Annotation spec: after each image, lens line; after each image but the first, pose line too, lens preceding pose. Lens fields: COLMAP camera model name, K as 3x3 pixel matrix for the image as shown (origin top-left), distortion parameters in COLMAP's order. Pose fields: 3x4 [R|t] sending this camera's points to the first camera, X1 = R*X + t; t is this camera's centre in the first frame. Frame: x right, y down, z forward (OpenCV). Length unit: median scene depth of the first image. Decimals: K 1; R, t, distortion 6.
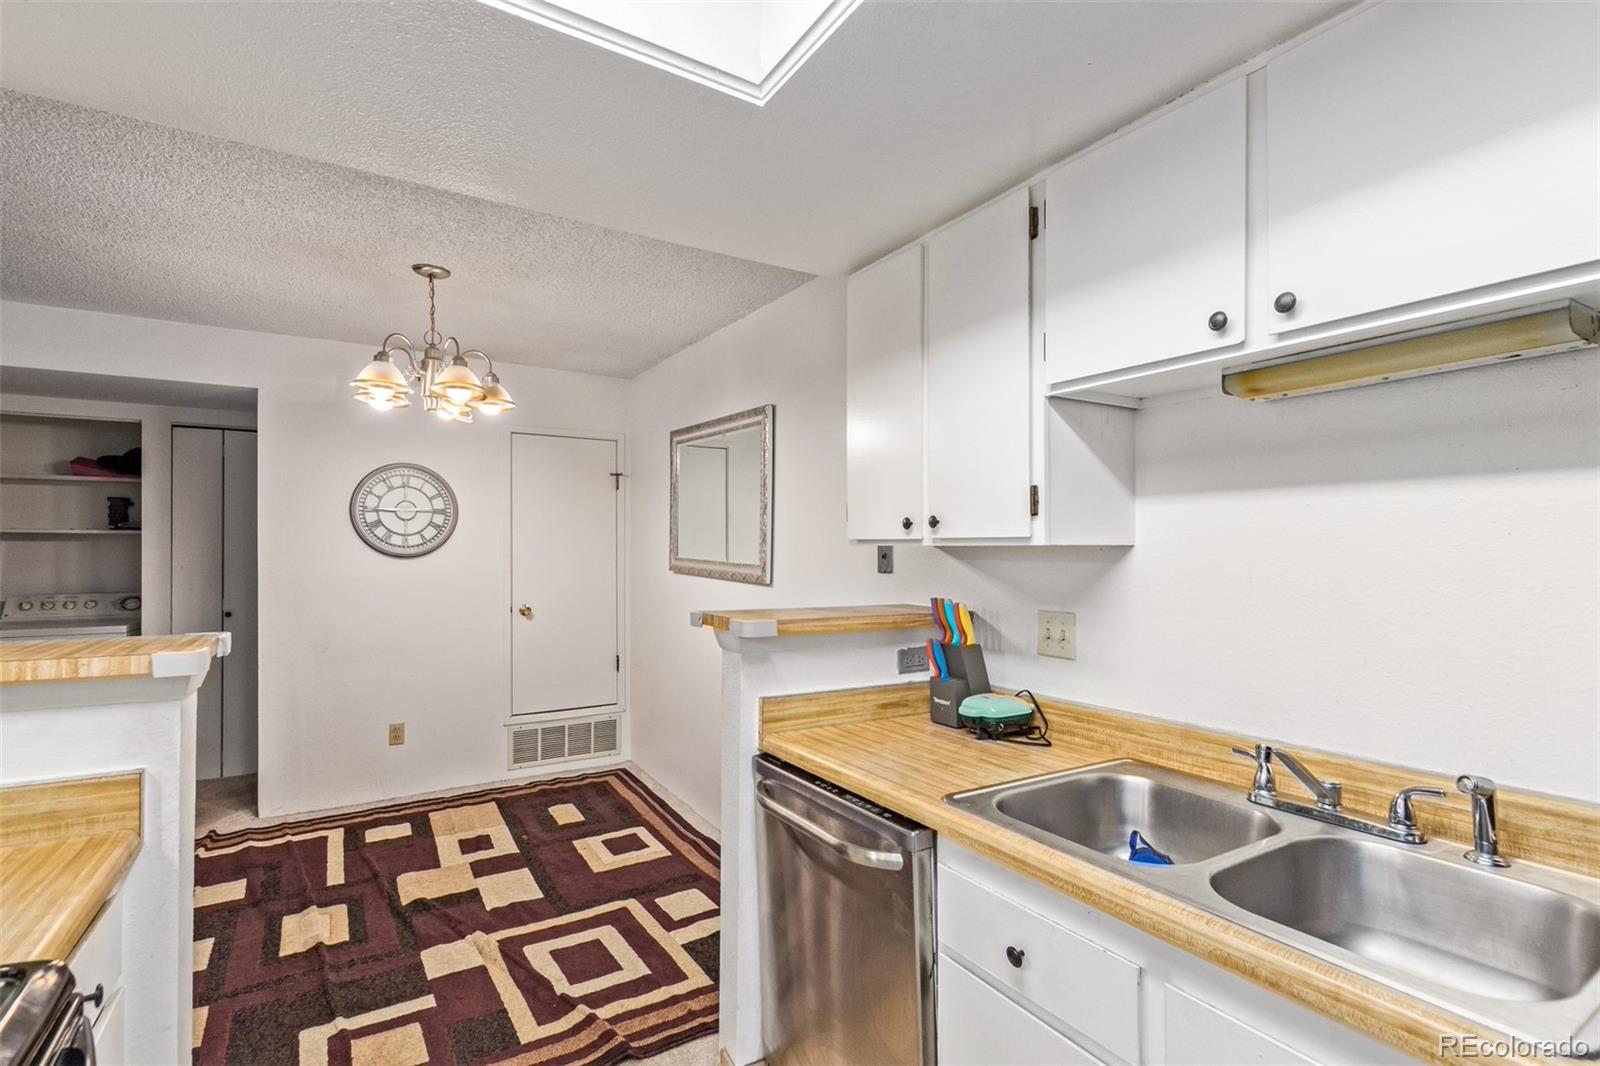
lens RADIAL K [[744.8, 0, 801.0], [0, 744.8, 547.9], [0, 0, 1]] dist [0.010531, -0.004718]
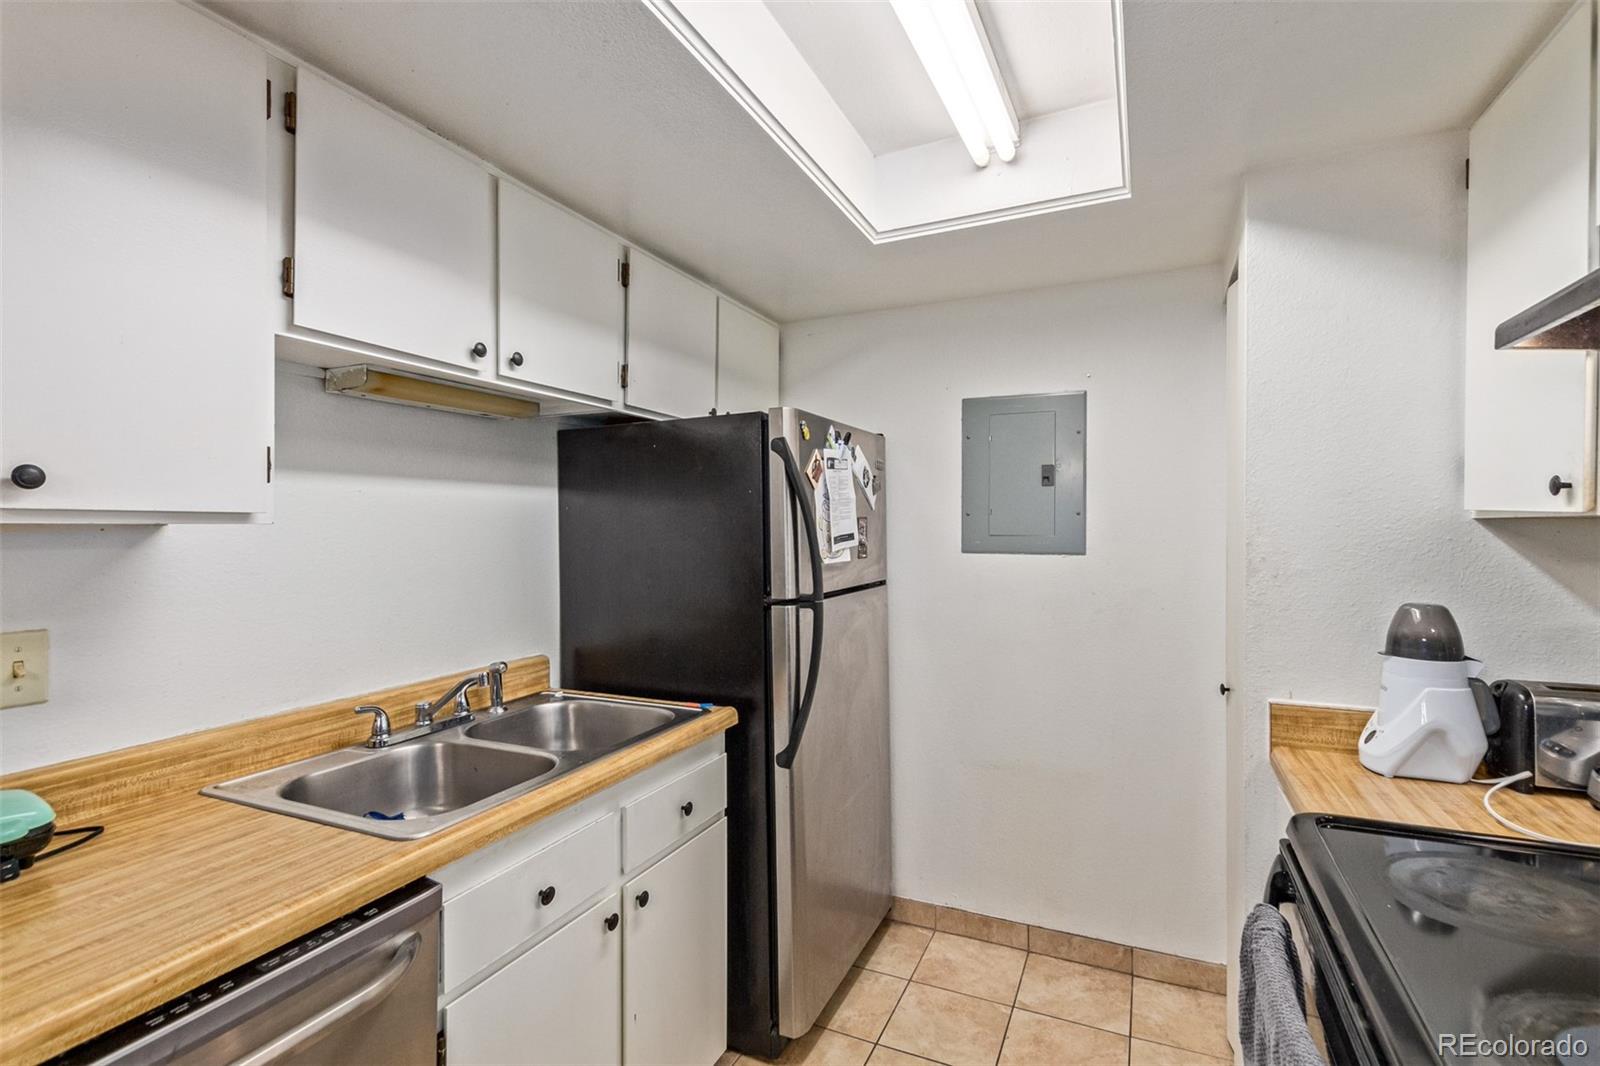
lens RADIAL K [[744.8, 0, 793.5], [0, 744.8, 531.7], [0, 0, 1]] dist [0.010531, -0.004718]
pose [[-0.541570, -0.004543, 0.840644, -0.301782], [-0.000091, 0.999986, 0.005345, 0.000204], [-0.840656, 0.002819, -0.541562, 0.463775]]
